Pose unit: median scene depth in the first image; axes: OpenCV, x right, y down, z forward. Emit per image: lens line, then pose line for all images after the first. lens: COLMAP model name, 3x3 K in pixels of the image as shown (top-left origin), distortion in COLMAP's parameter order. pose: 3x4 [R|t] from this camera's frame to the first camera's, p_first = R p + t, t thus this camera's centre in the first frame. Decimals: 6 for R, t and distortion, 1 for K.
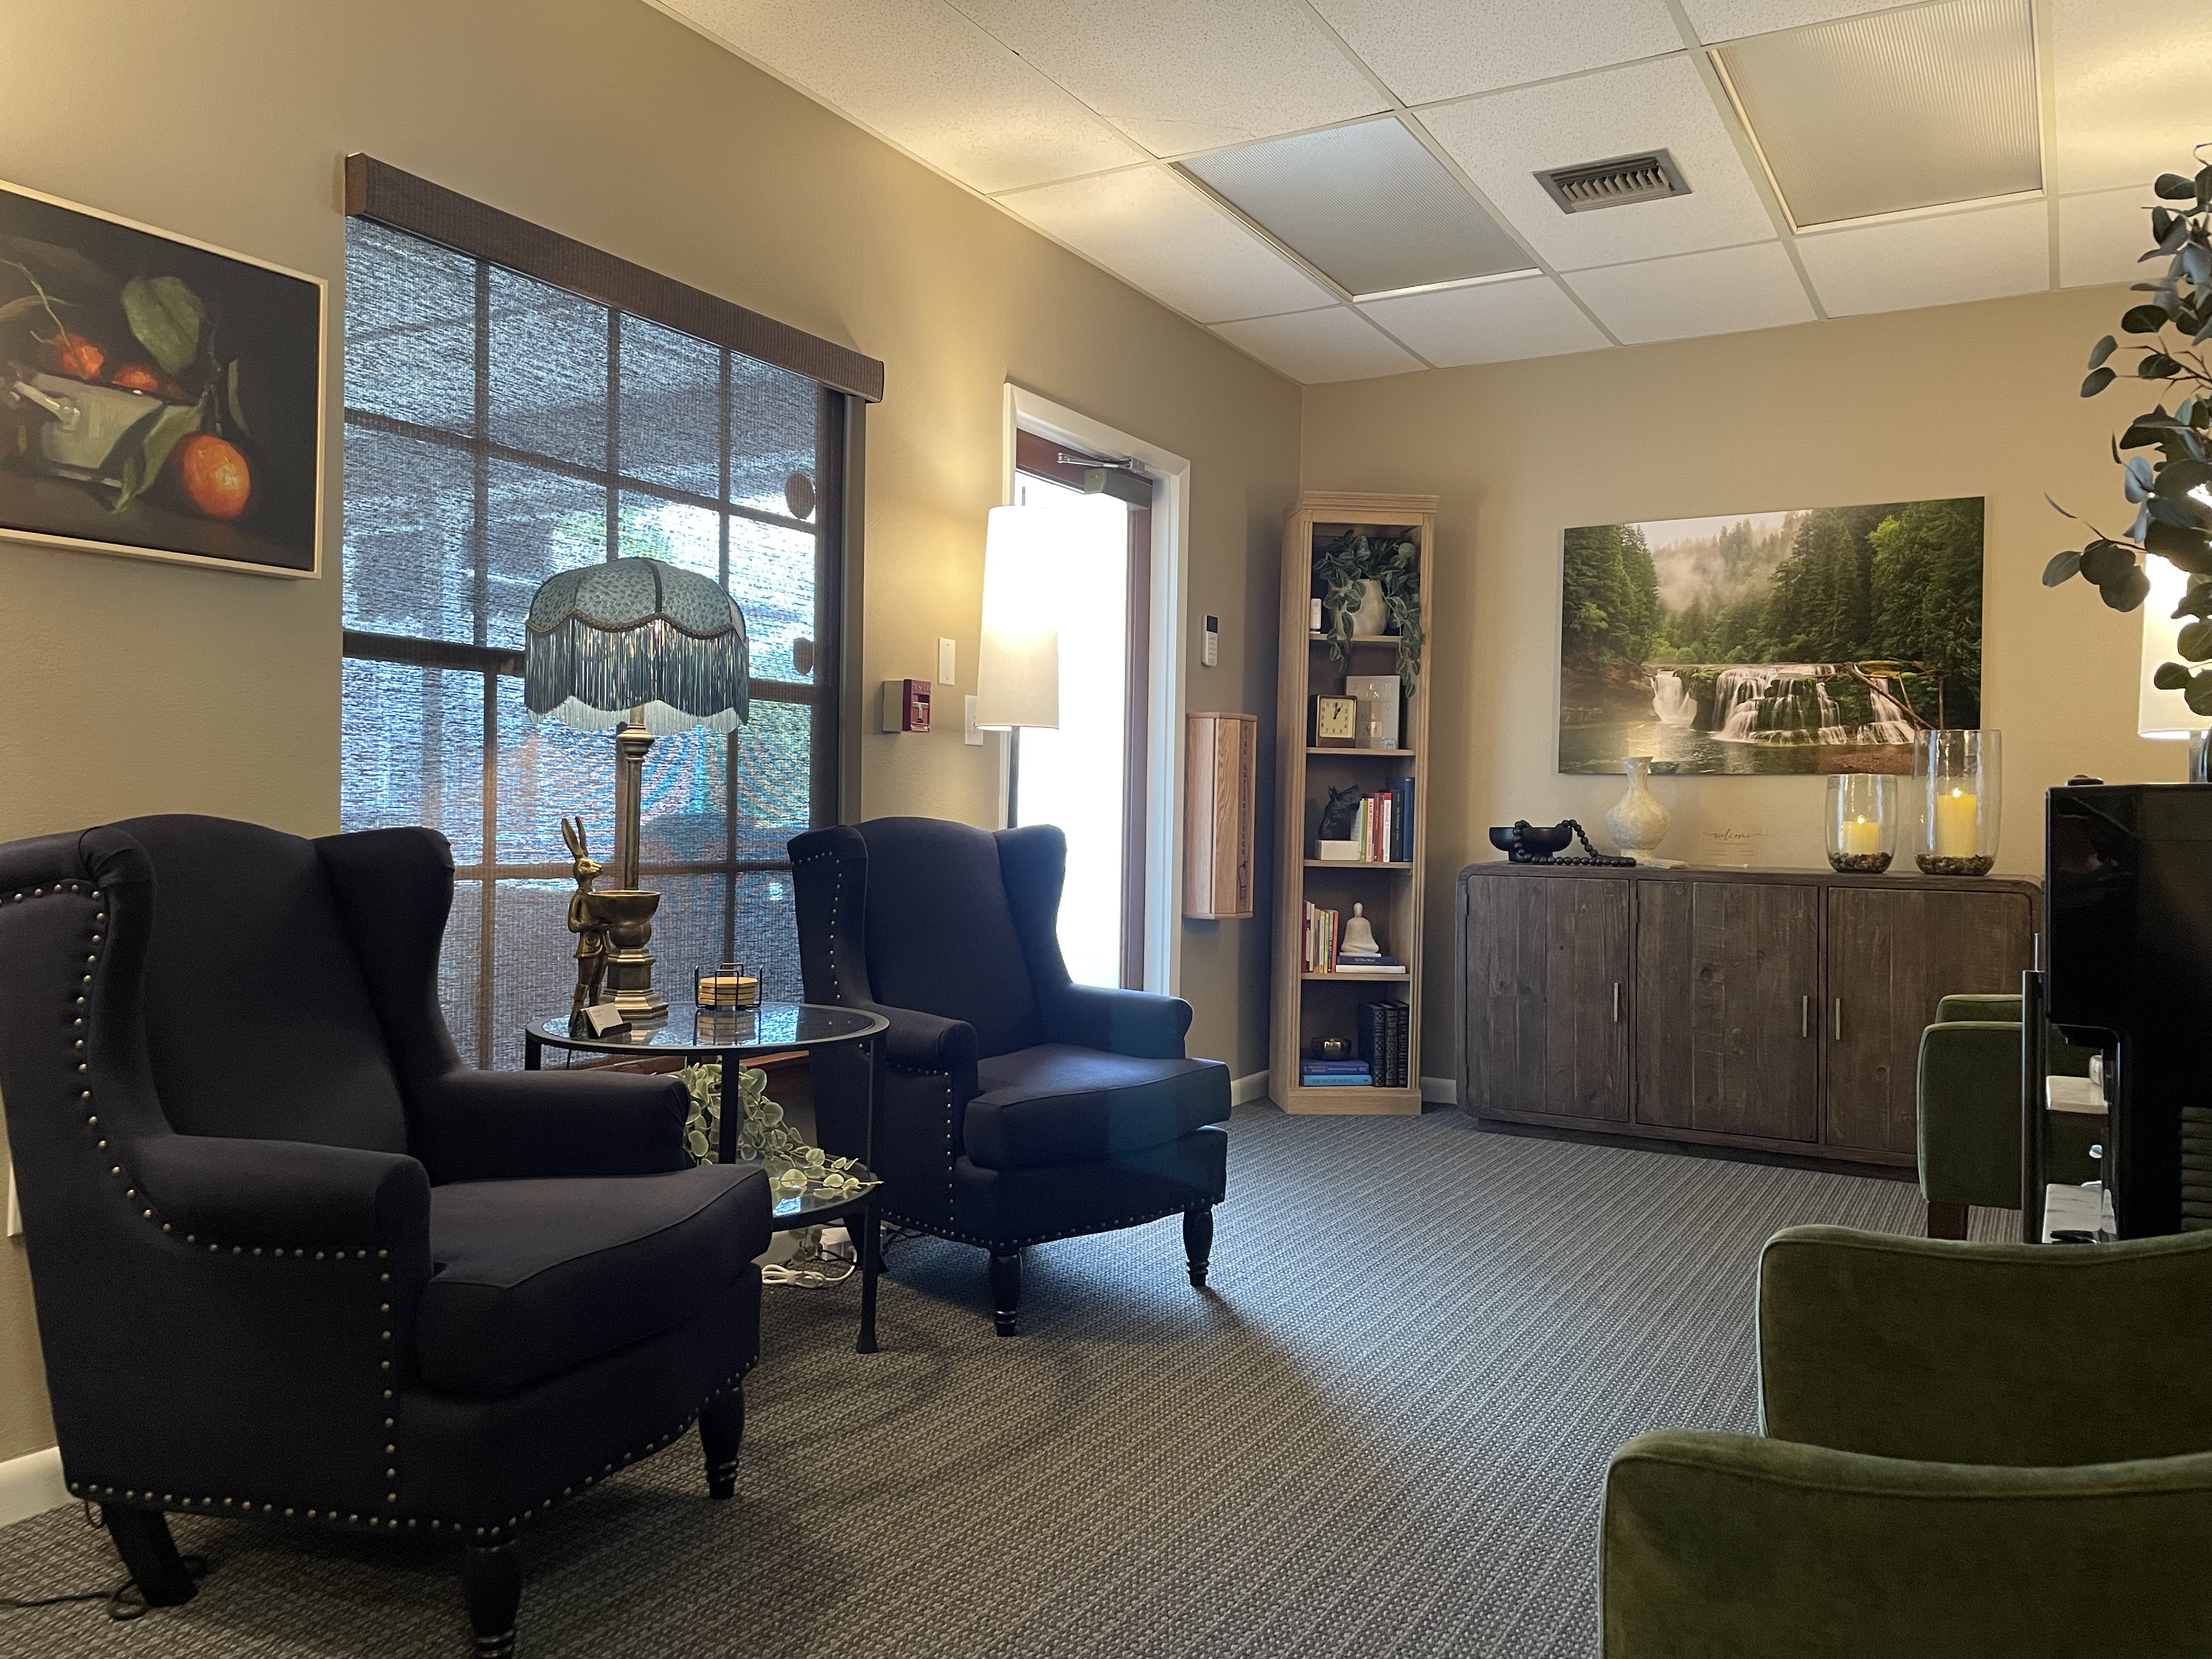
lens RADIAL K [[1677.3, 0, 1102.8], [0, 1677.3, 830.1], [0, 0, 1]] dist [0.073800, -0.022832]
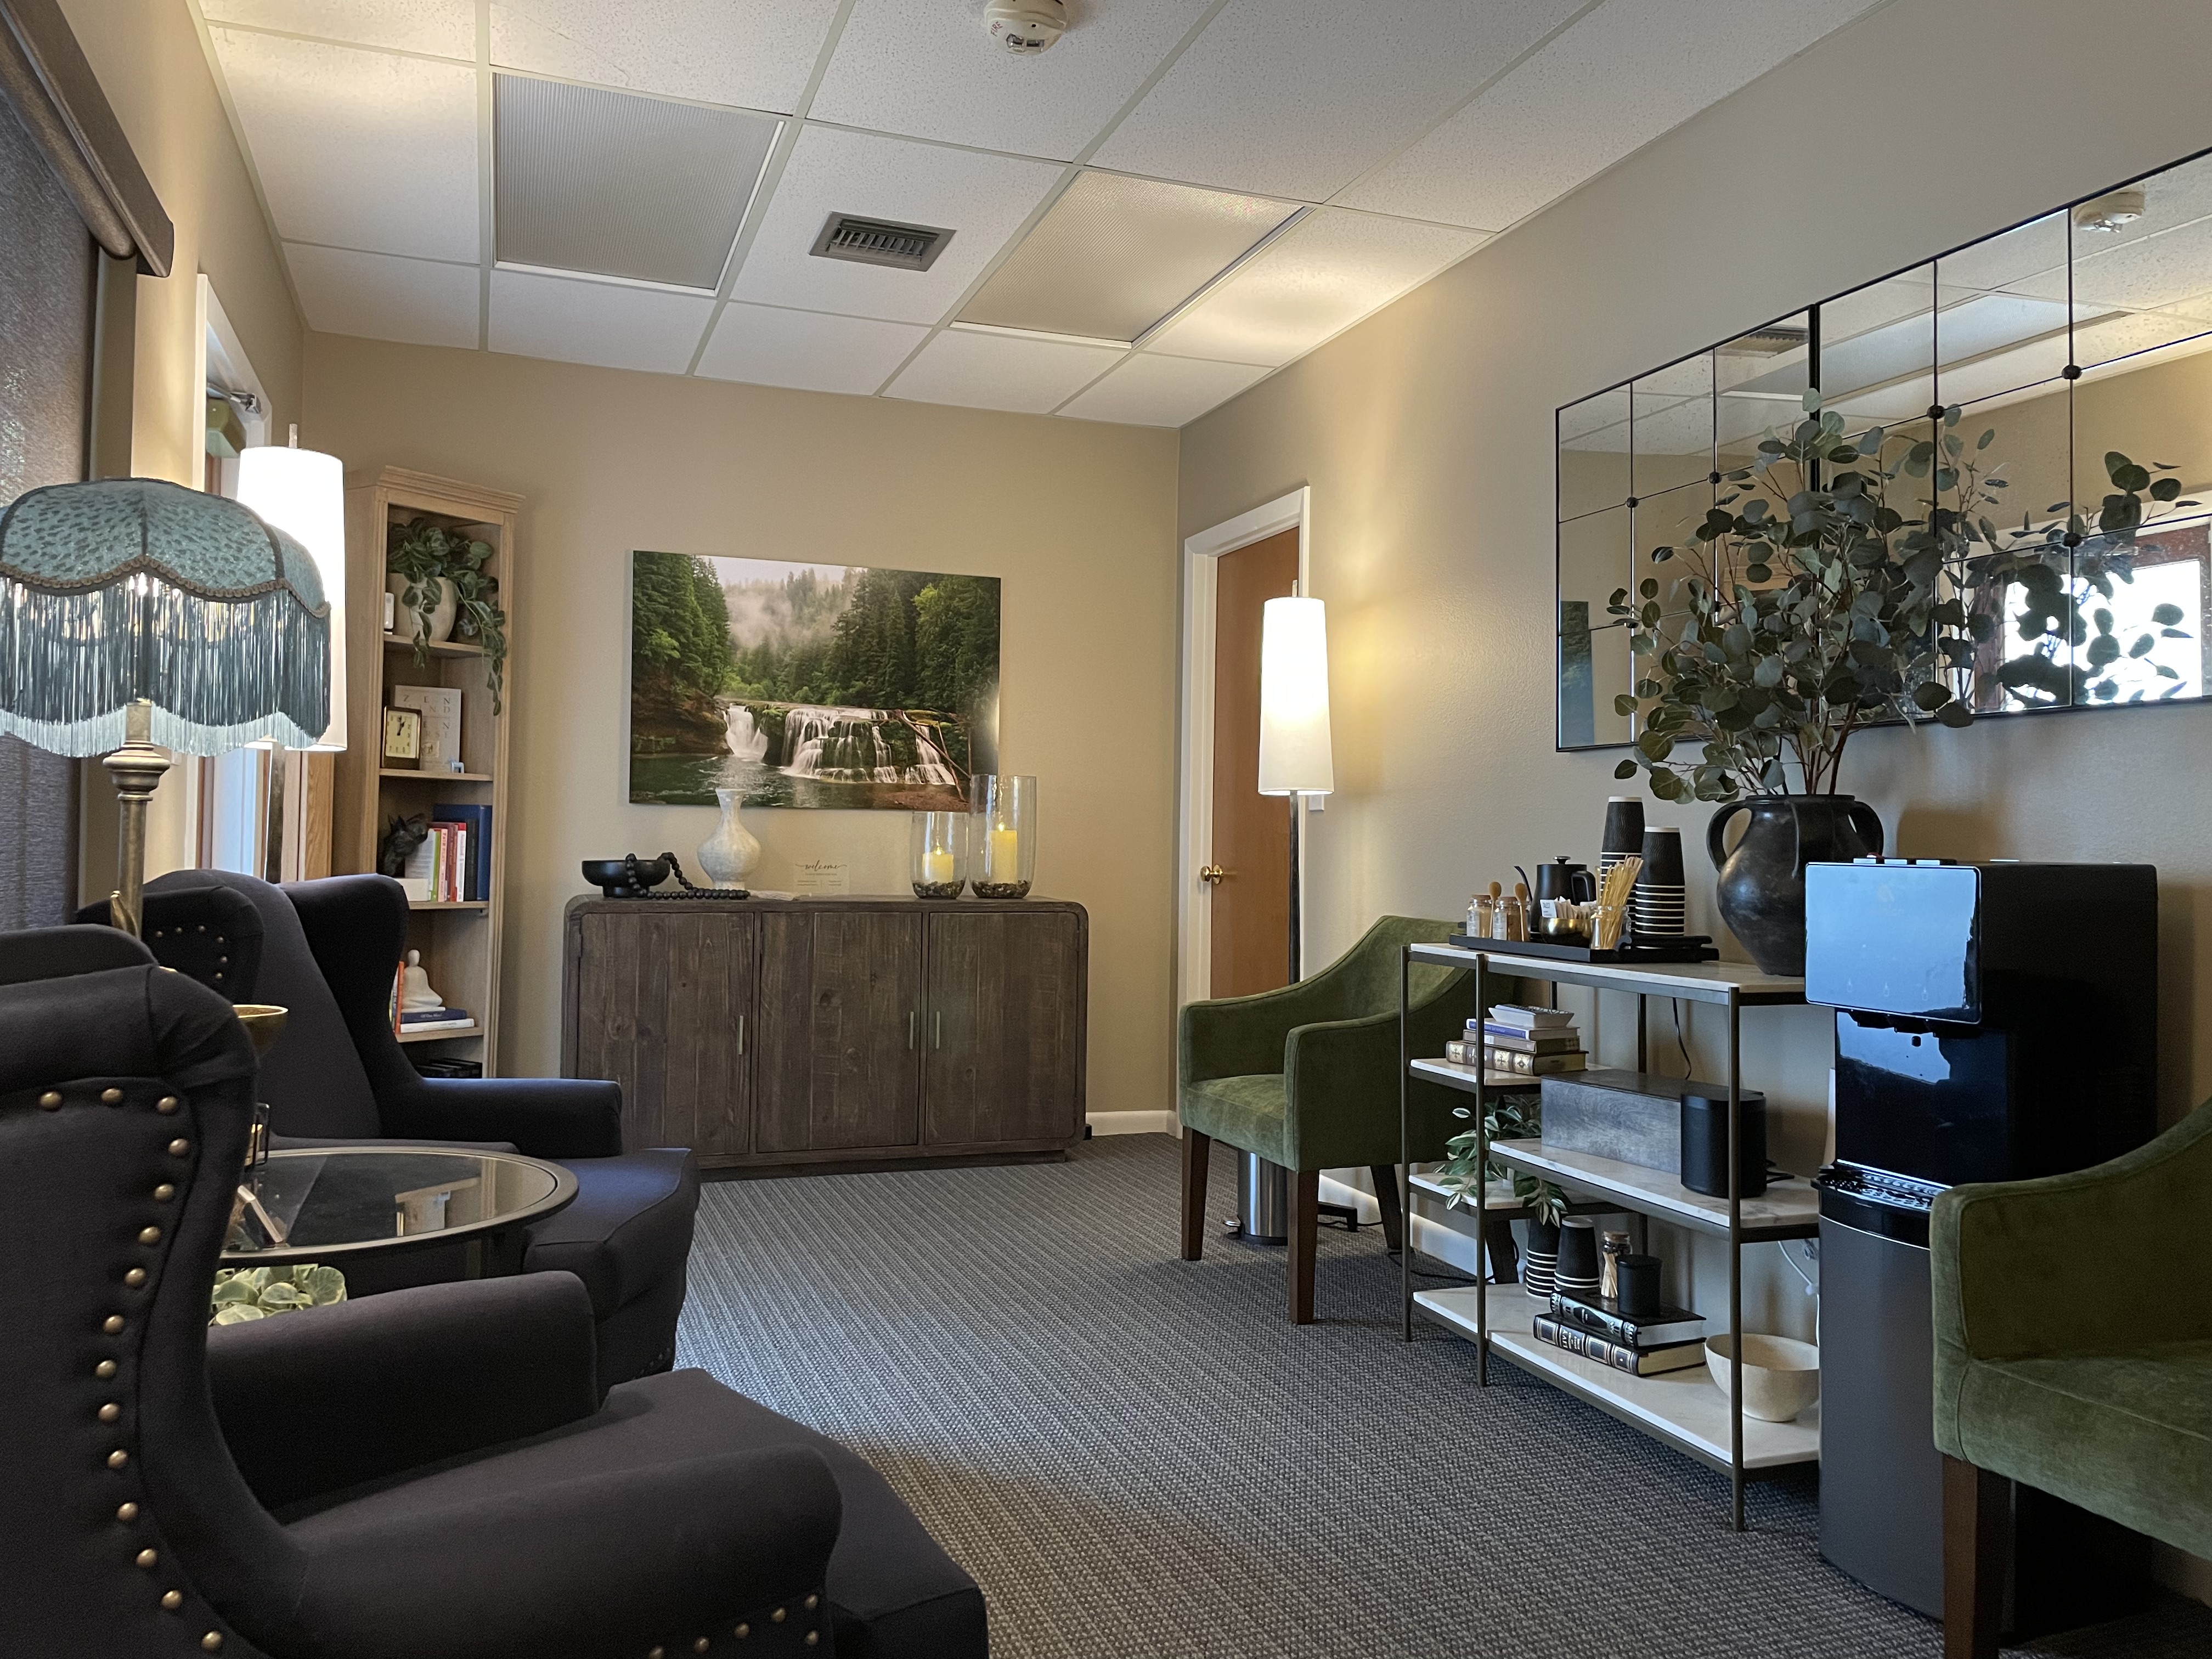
lens RADIAL K [[1677.3, 0, 1107.1], [0, 1677.3, 829.9], [0, 0, 1]] dist [0.073800, -0.022832]
pose [[0.643899, 0.000588, 0.765110, -0.314358], [0.002804, 0.999991, -0.003128, -0.015874], [-0.765105, 0.004160, 0.643892, 0.184315]]
